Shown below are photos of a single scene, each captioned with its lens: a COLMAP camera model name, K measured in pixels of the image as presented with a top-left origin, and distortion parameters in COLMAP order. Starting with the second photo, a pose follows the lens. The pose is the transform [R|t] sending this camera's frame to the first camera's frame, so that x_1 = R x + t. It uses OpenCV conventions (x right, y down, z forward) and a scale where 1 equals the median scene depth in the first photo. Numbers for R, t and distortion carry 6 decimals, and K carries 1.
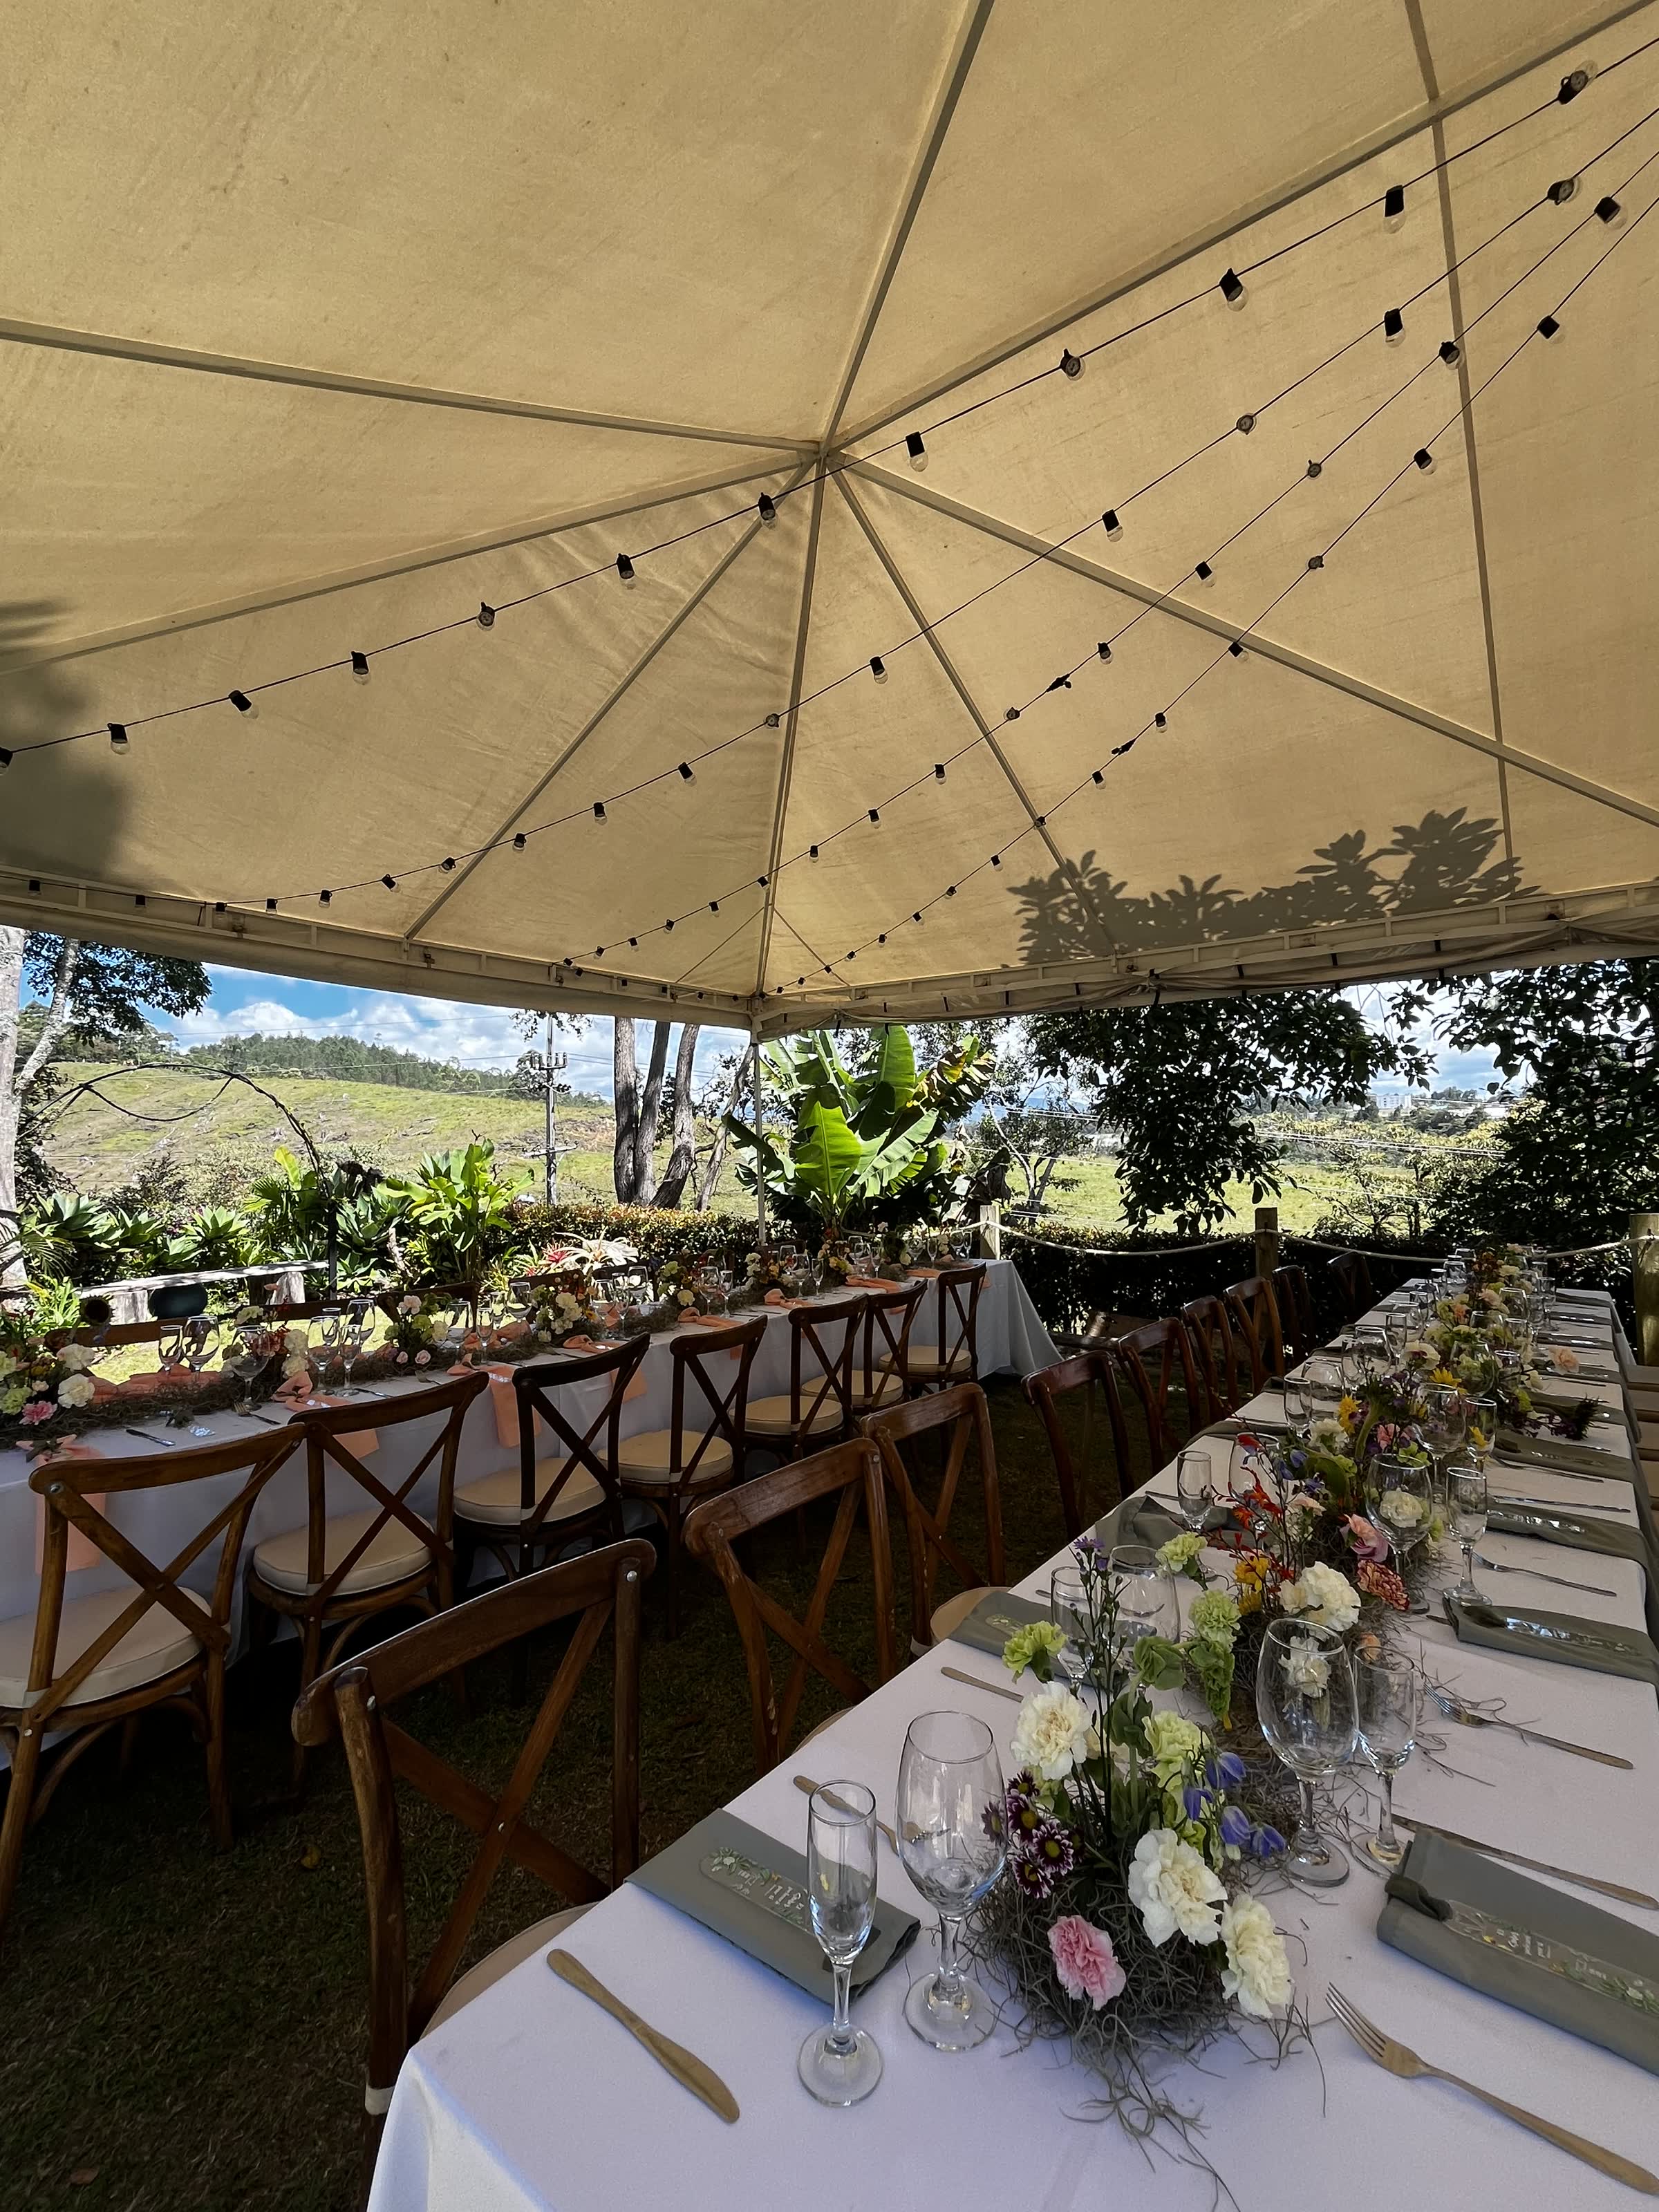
lens RADIAL K [[966.1, 0, 829.5], [0, 966.1, 1106.0], [0, 0, 1]] dist [-0.009839, -0.000142]
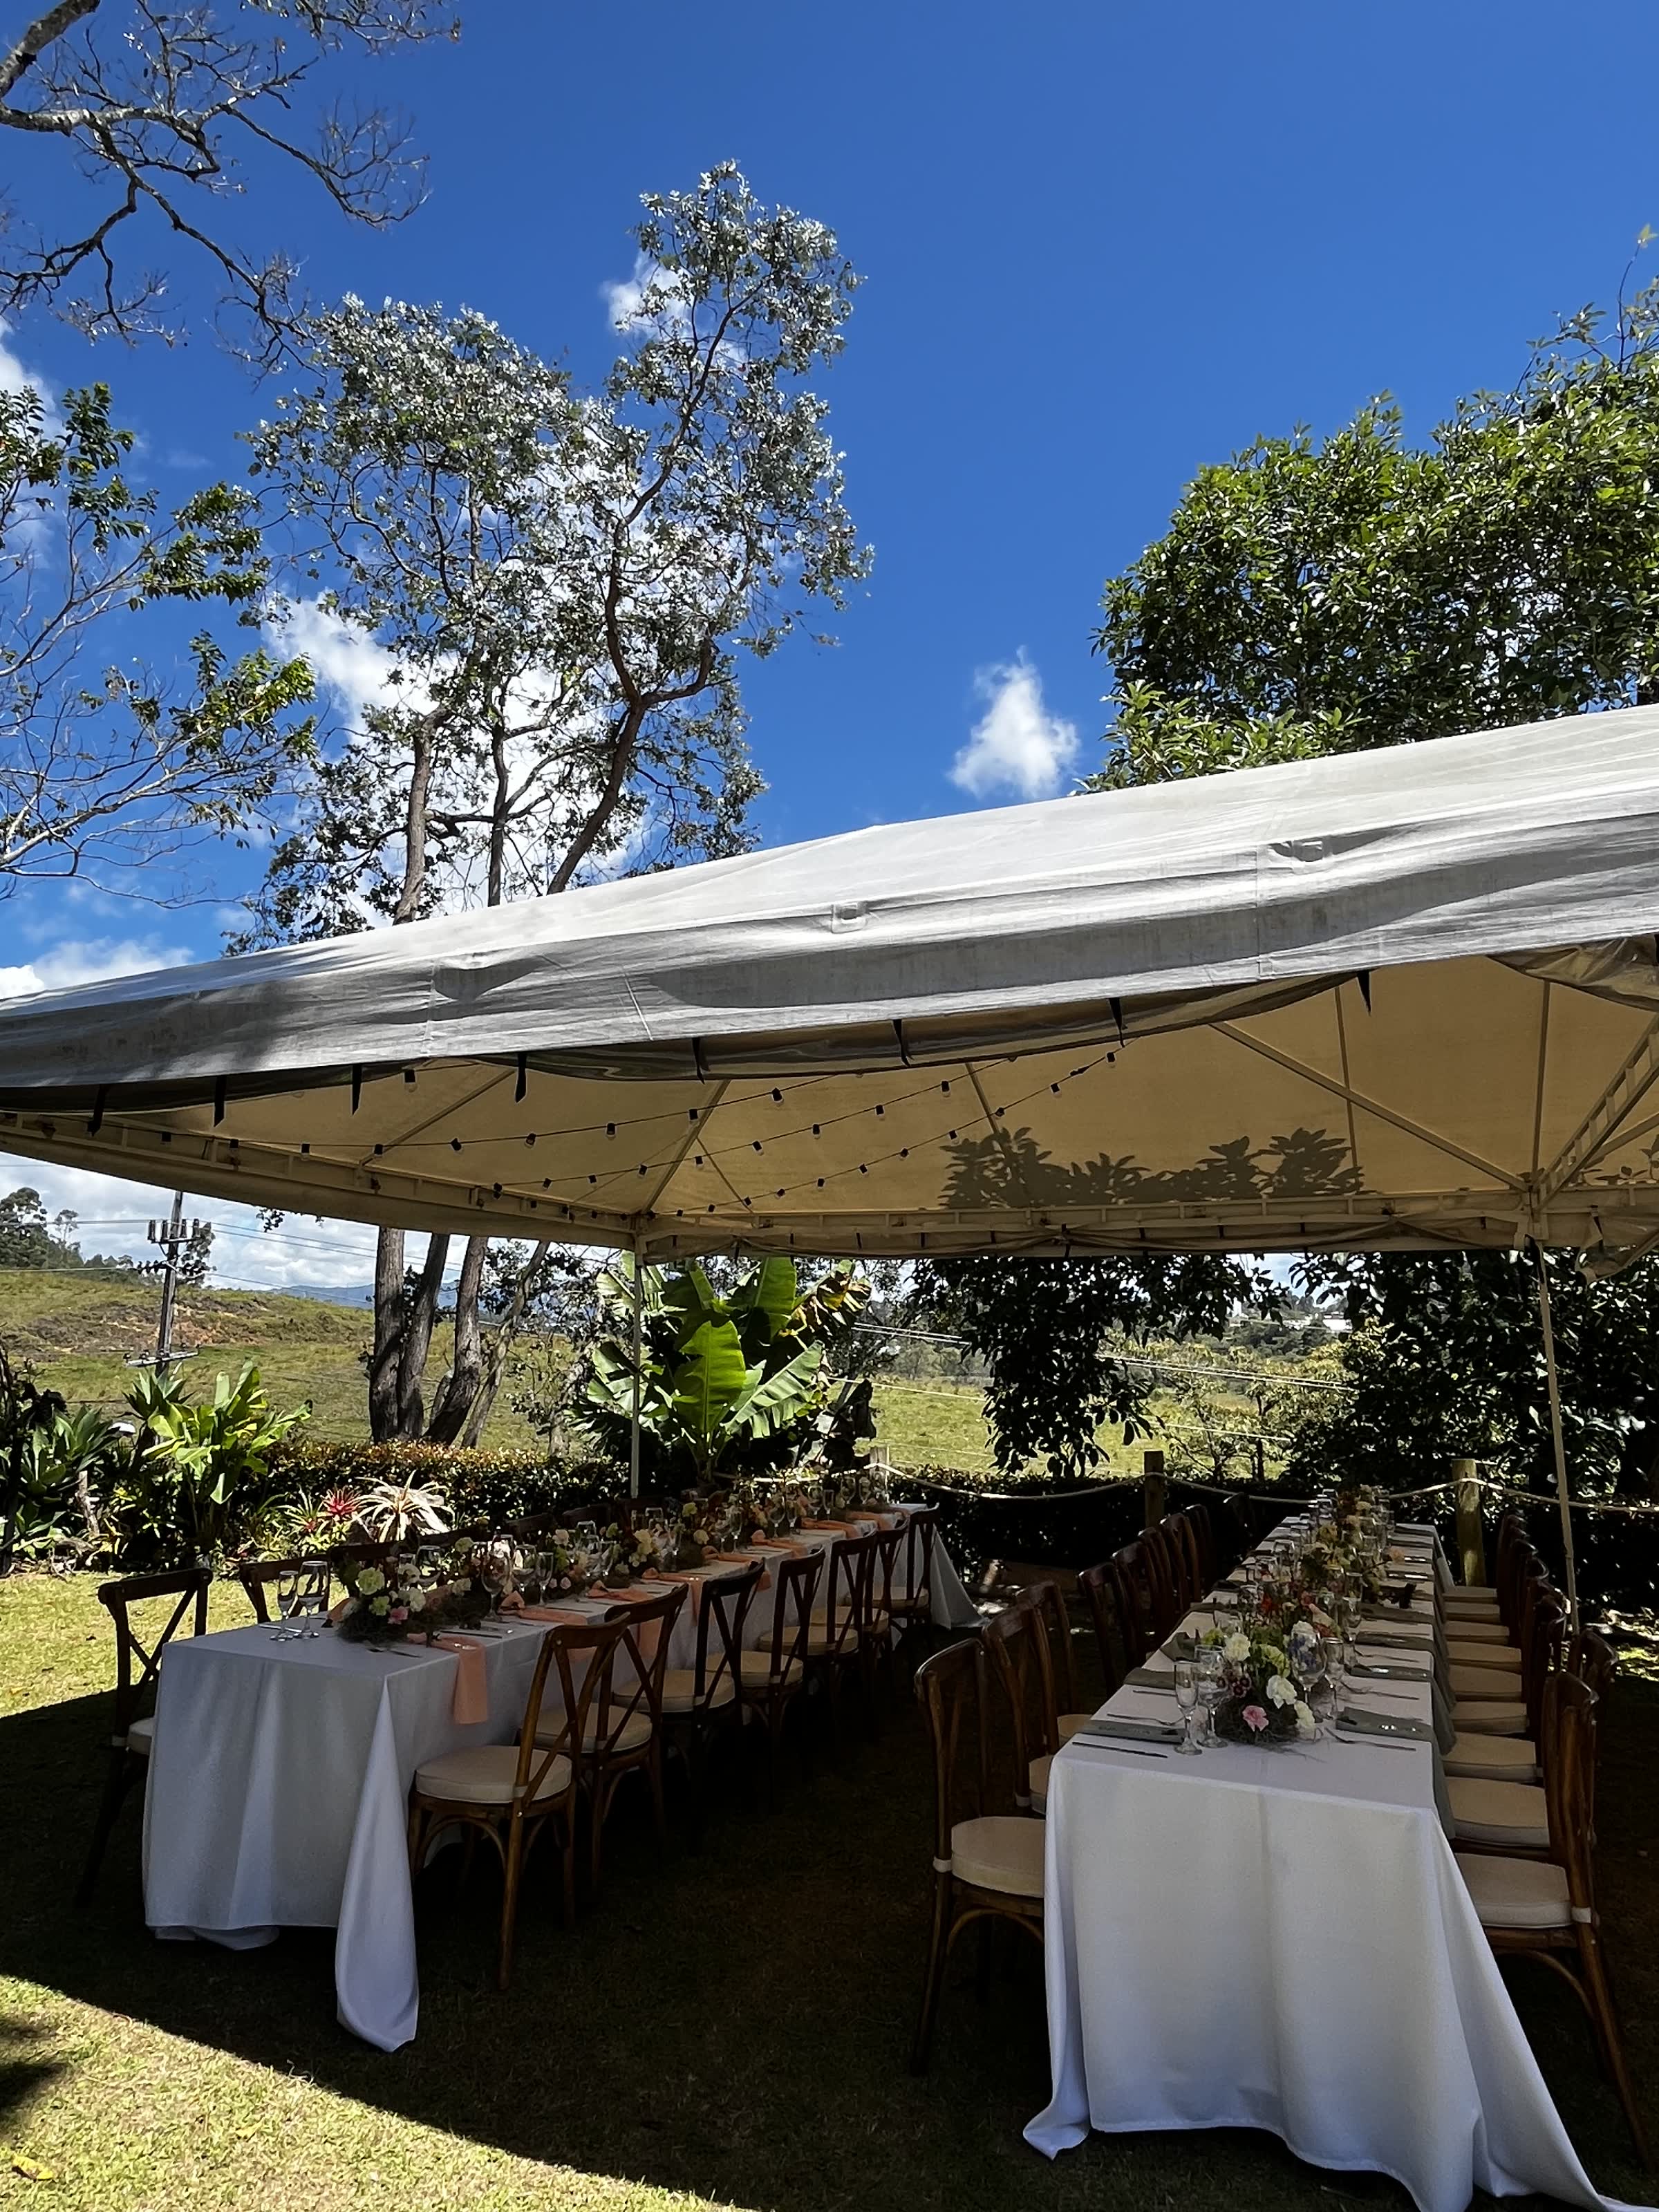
lens RADIAL K [[1362.3, 0, 829.5], [0, 1362.3, 1106.0], [0, 0, 1]] dist [0.001609, 0.001023]
pose [[0.967656, 0.065472, 0.243630, -0.287596], [-0.031839, 0.989709, -0.139511, -0.050311], [-0.250257, 0.127242, 0.959782, -0.396933]]
